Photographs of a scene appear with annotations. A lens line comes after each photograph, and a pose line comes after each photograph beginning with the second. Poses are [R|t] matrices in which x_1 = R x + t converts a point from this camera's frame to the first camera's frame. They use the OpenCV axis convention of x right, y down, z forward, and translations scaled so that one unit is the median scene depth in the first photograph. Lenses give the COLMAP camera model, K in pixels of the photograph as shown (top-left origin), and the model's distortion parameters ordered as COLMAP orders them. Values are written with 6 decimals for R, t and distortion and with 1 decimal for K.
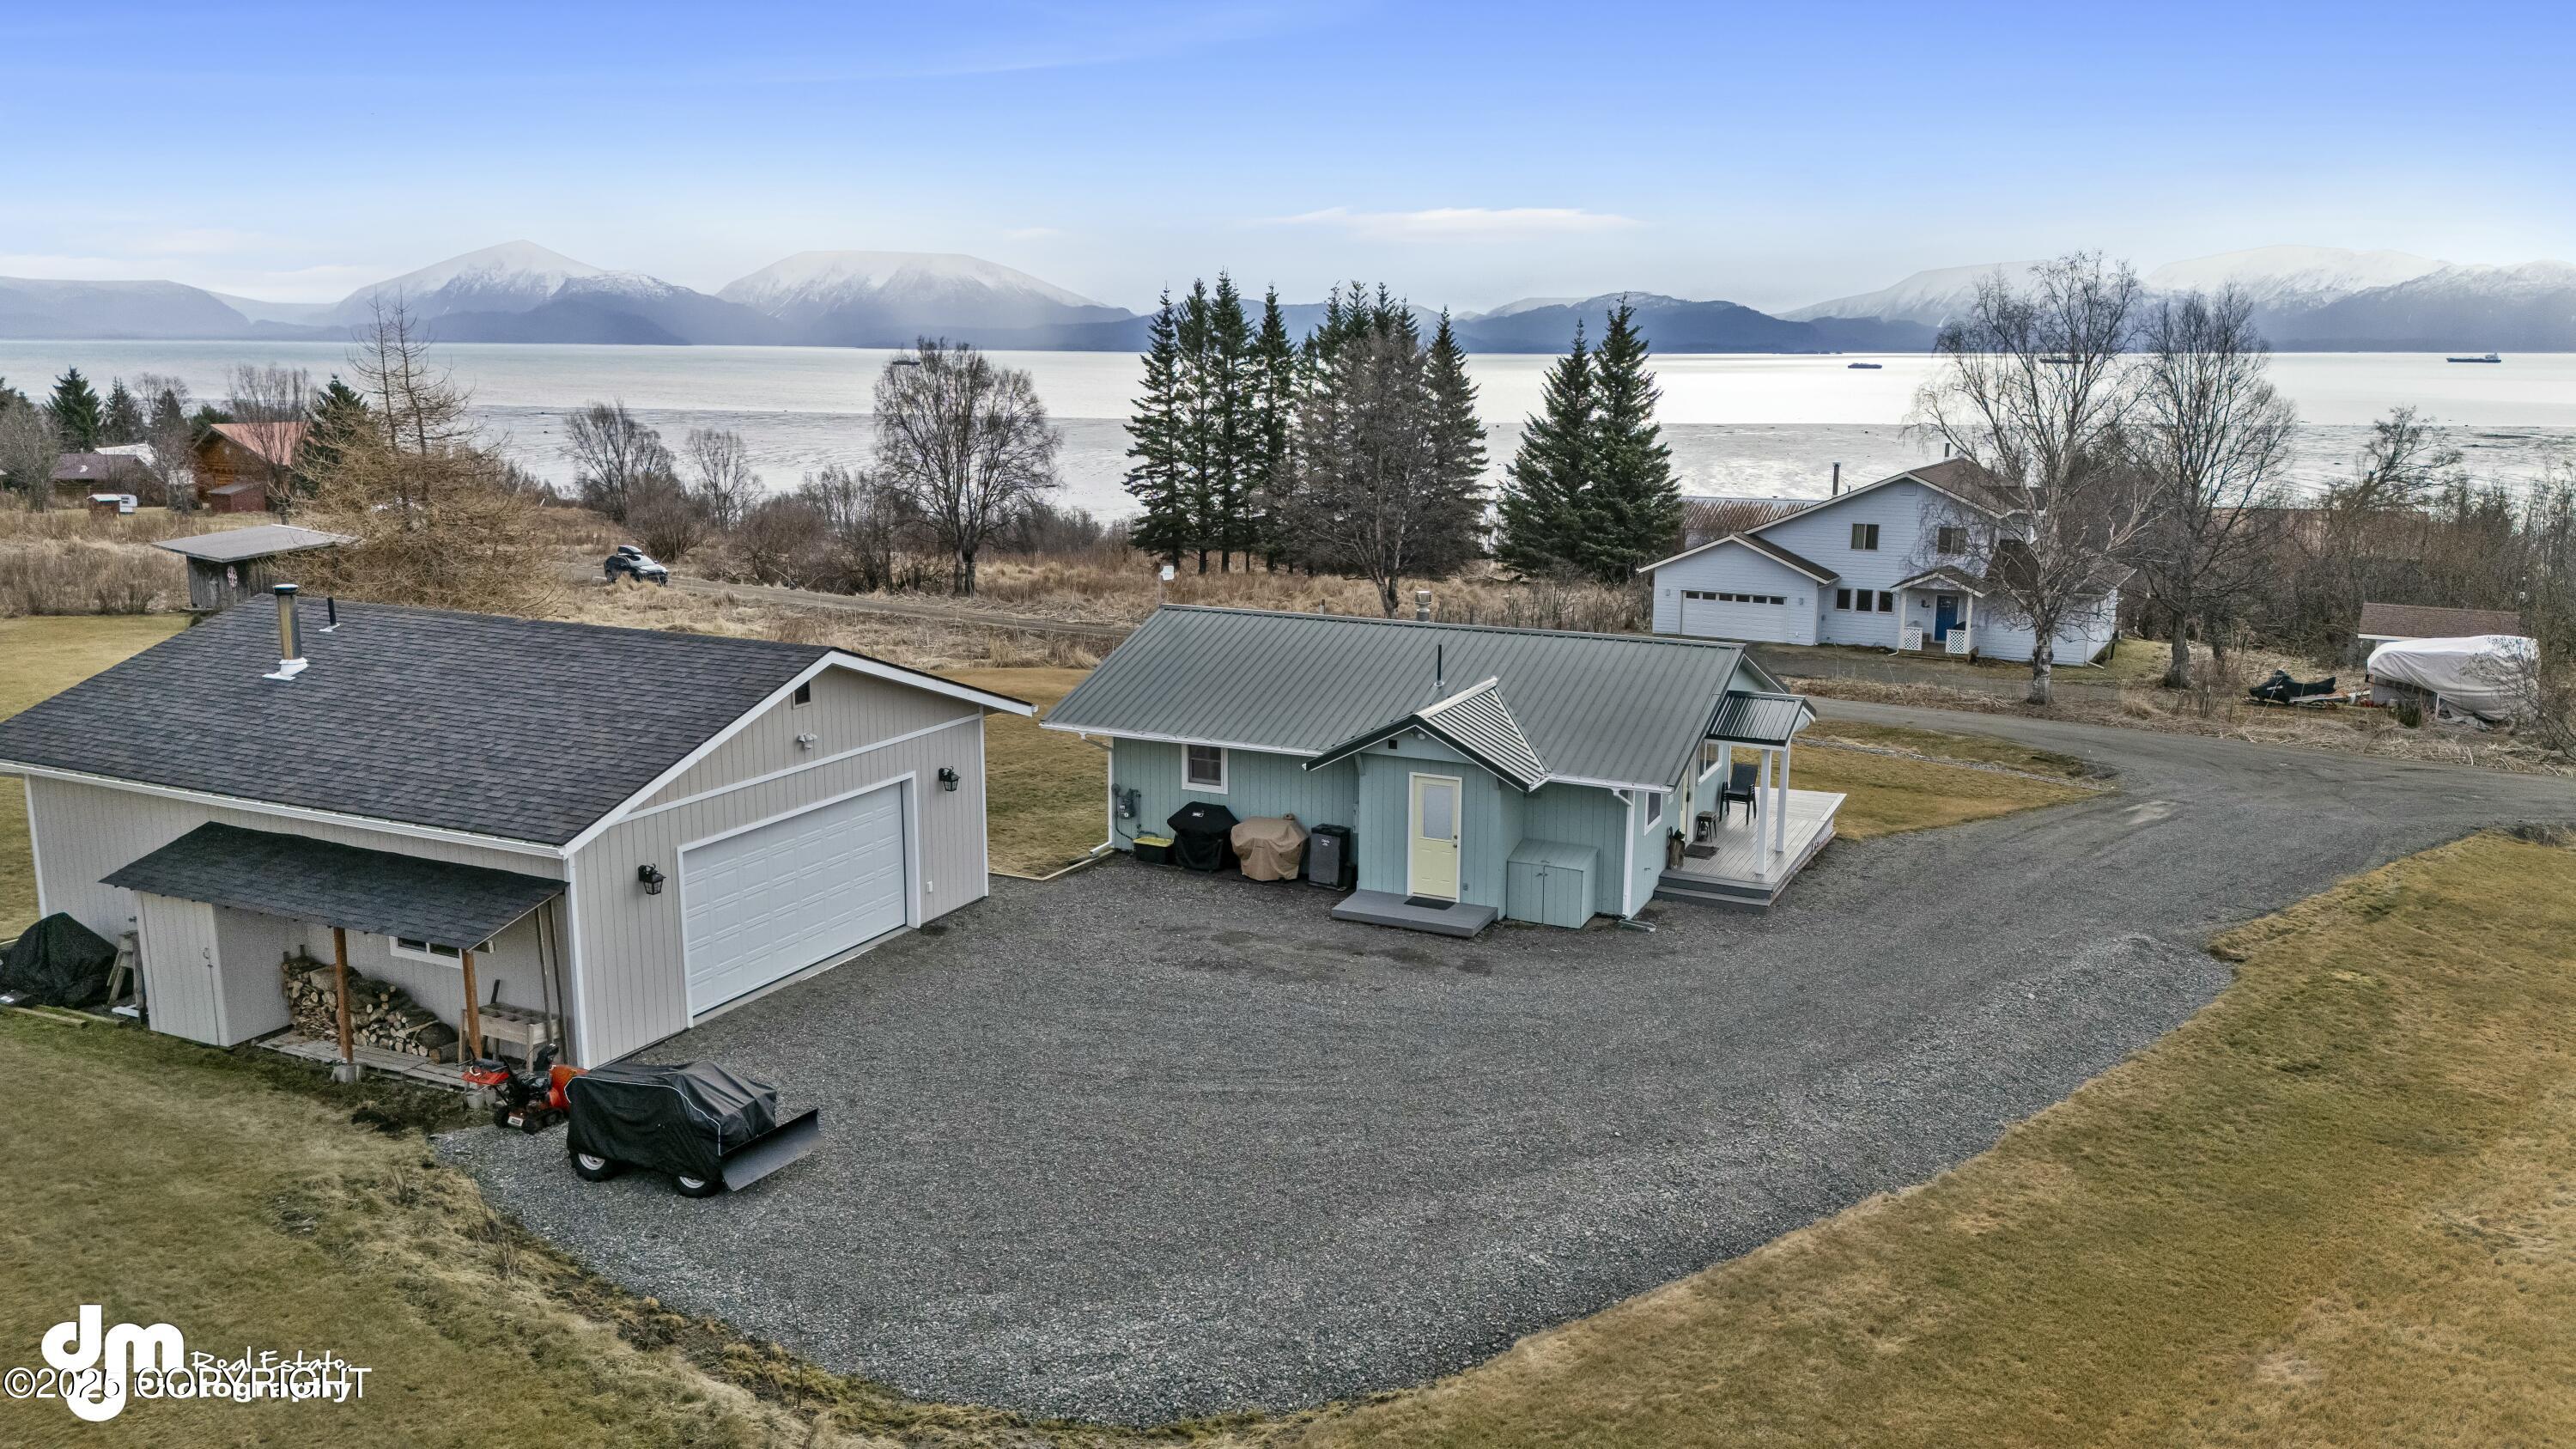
lens RADIAL K [[1902.0, 0, 1301.7], [0, 1902.0, 730.6], [0, 0, 1]] dist [0.071220, -0.051398]
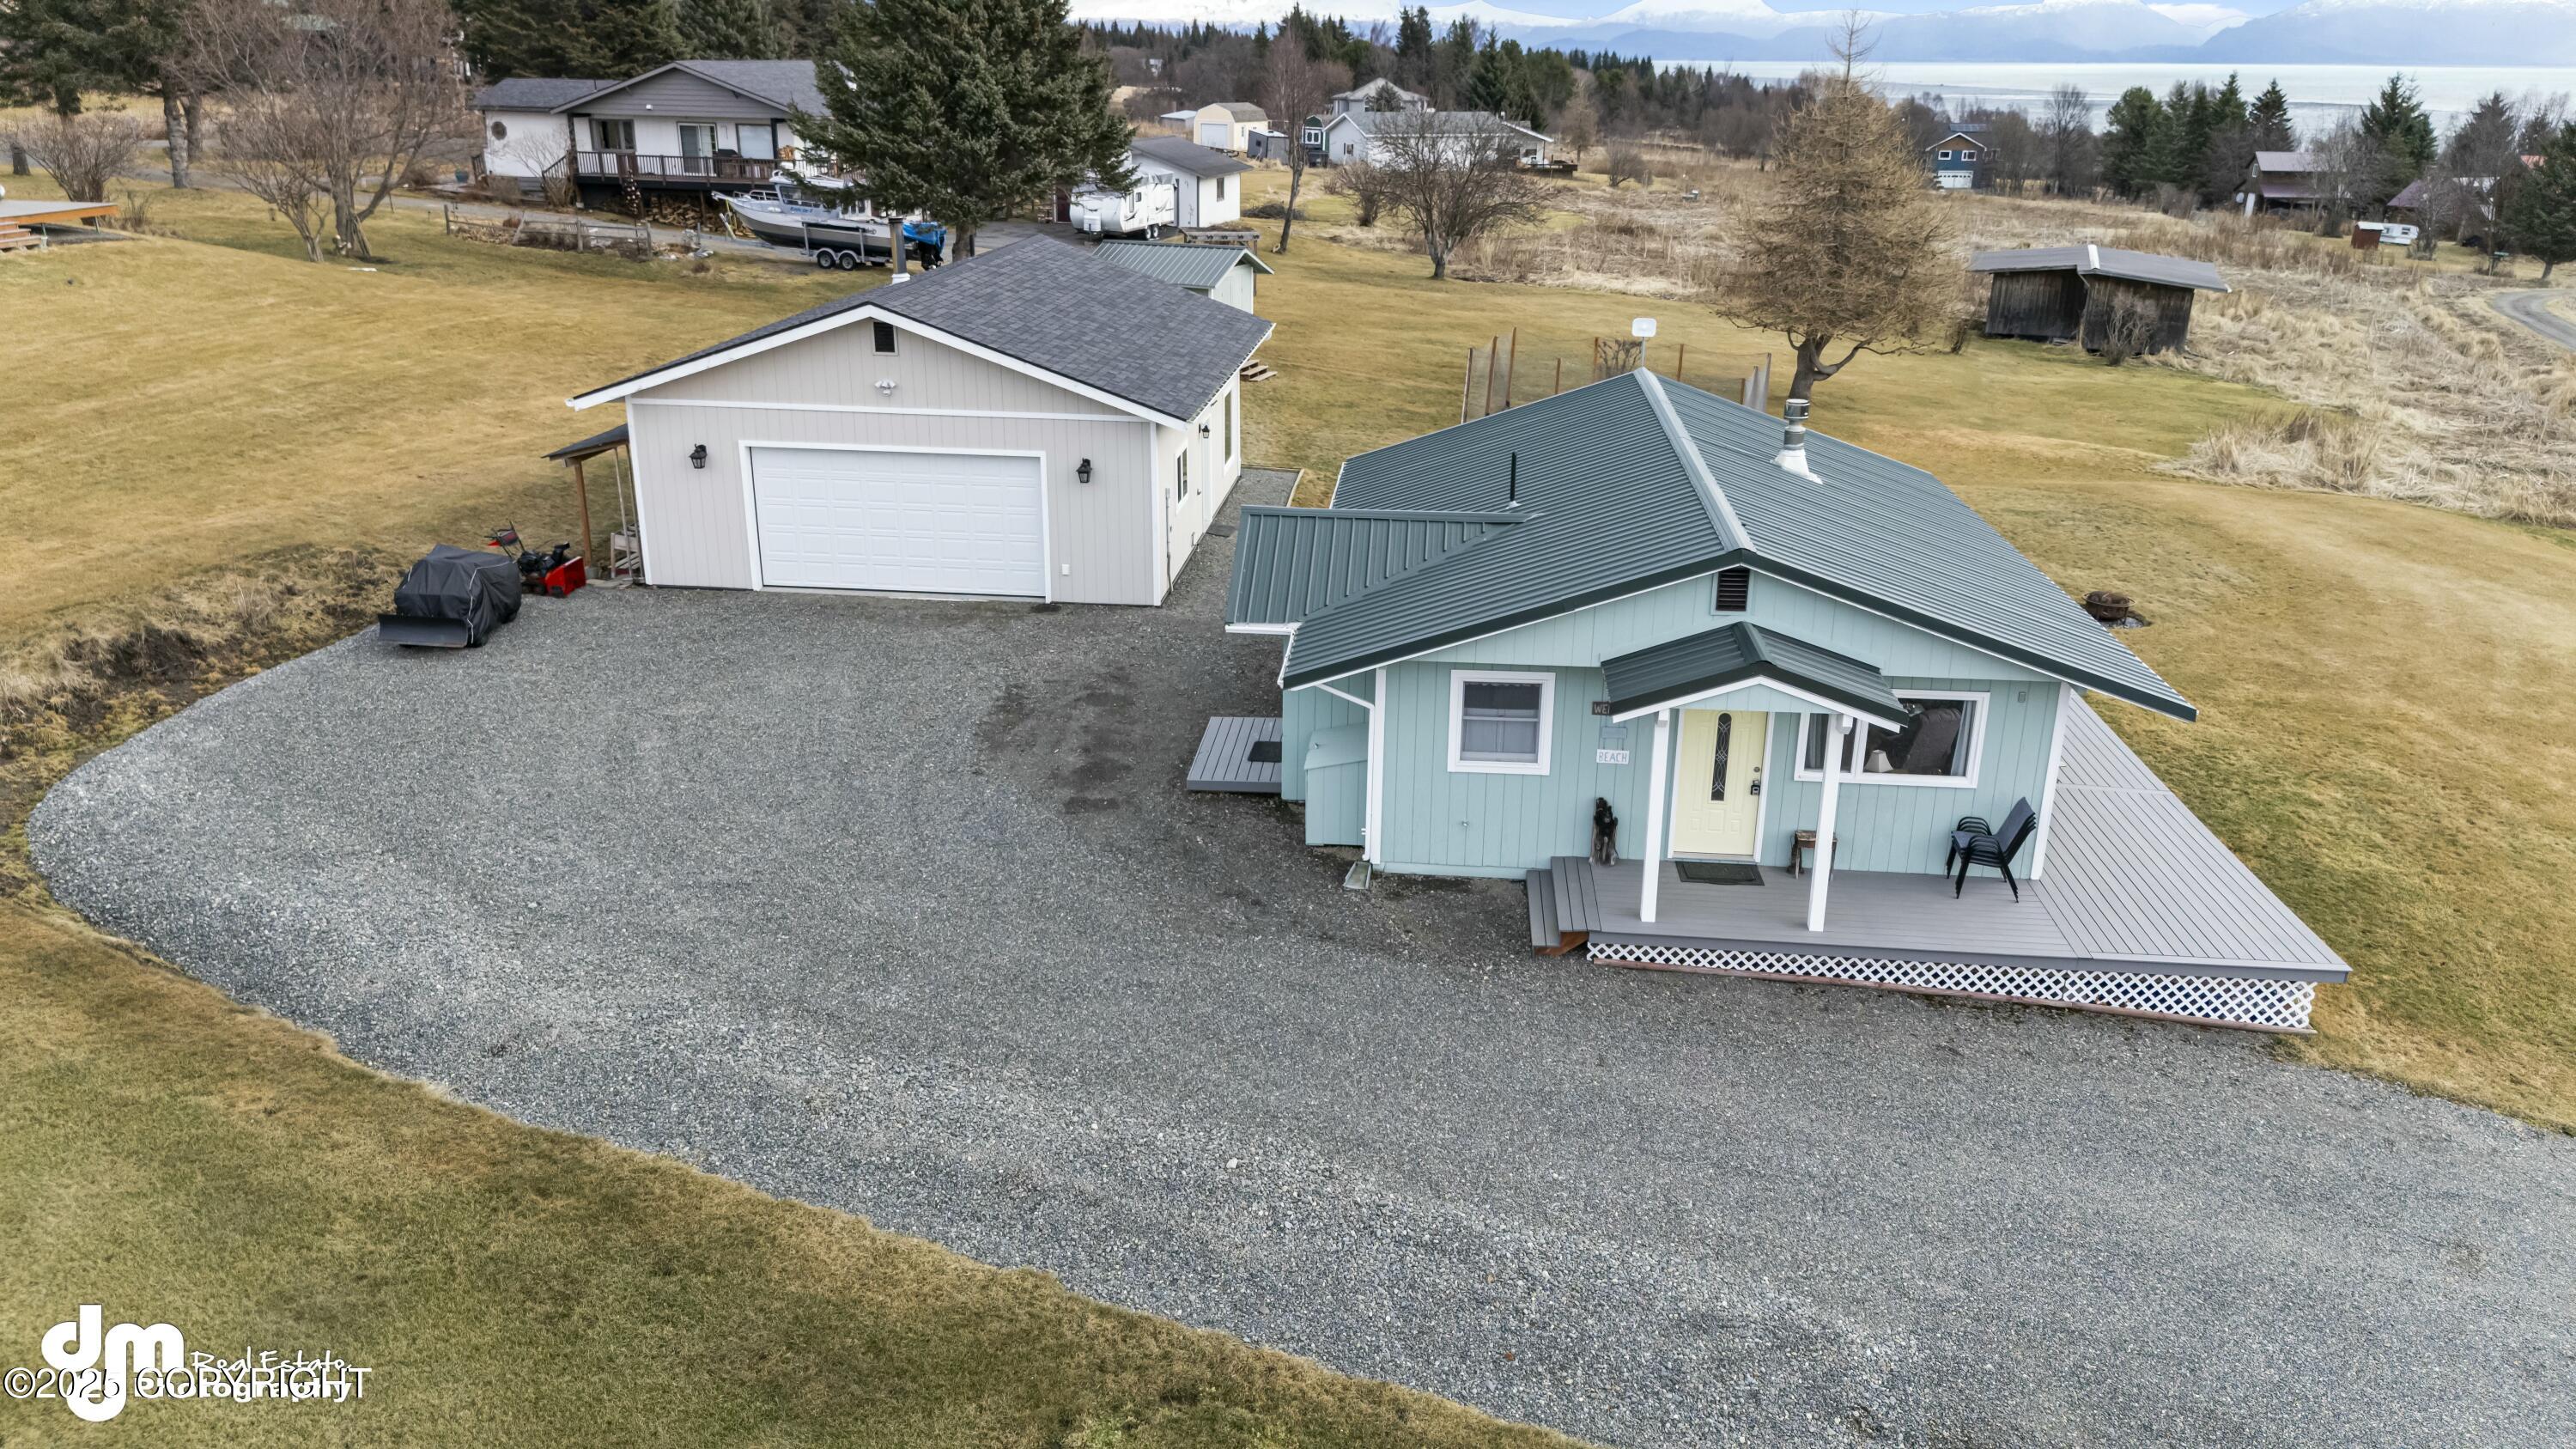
lens RADIAL K [[1896.8, 0, 1307.1], [0, 1896.8, 734.3], [0, 0, 1]] dist [0.088145, -0.076784]
pose [[0.348201, 0.317971, -0.881845, 0.789904], [-0.200709, 0.944188, 0.261199, -0.129816], [0.915681, 0.086044, 0.392587, 0.721174]]
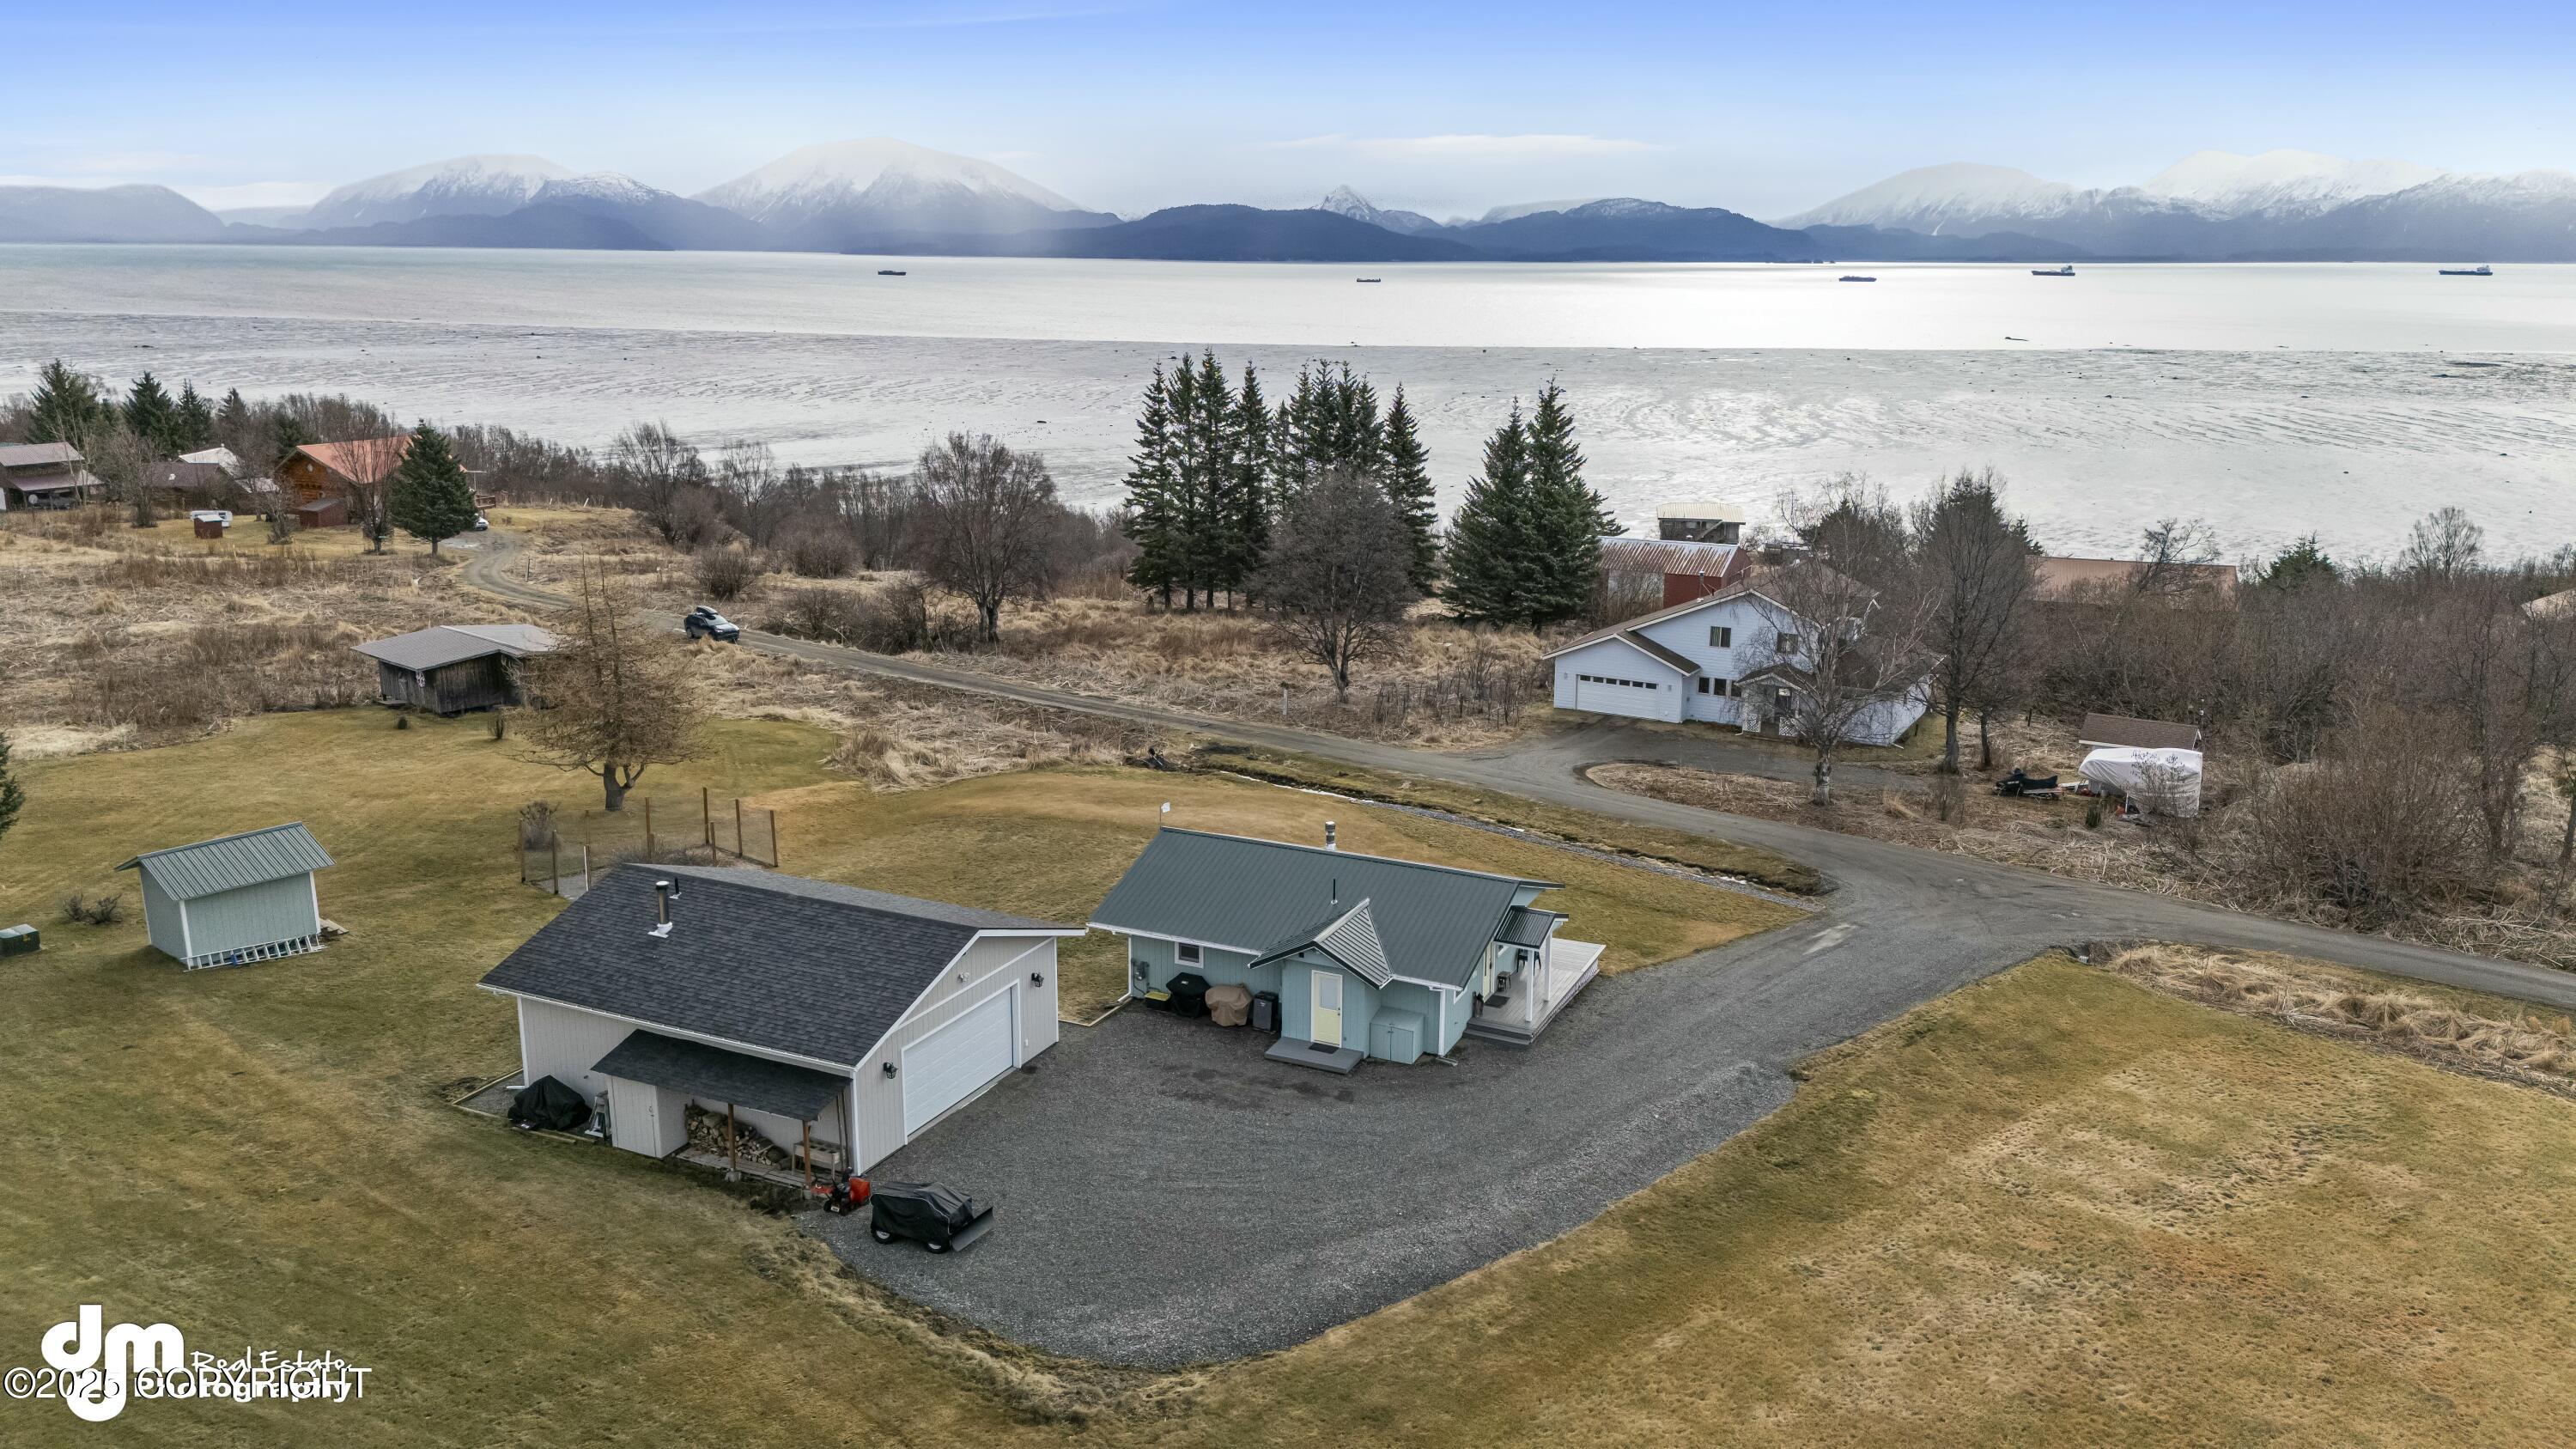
lens RADIAL K [[1896.8, 0, 1307.1], [0, 1896.8, 734.3], [0, 0, 1]] dist [0.088145, -0.076784]
pose [[0.999958, 0.002330, 0.008889, 0.038530], [-0.002762, 0.998804, 0.048814, -0.274319], [-0.008765, -0.048837, 0.998768, -0.675715]]
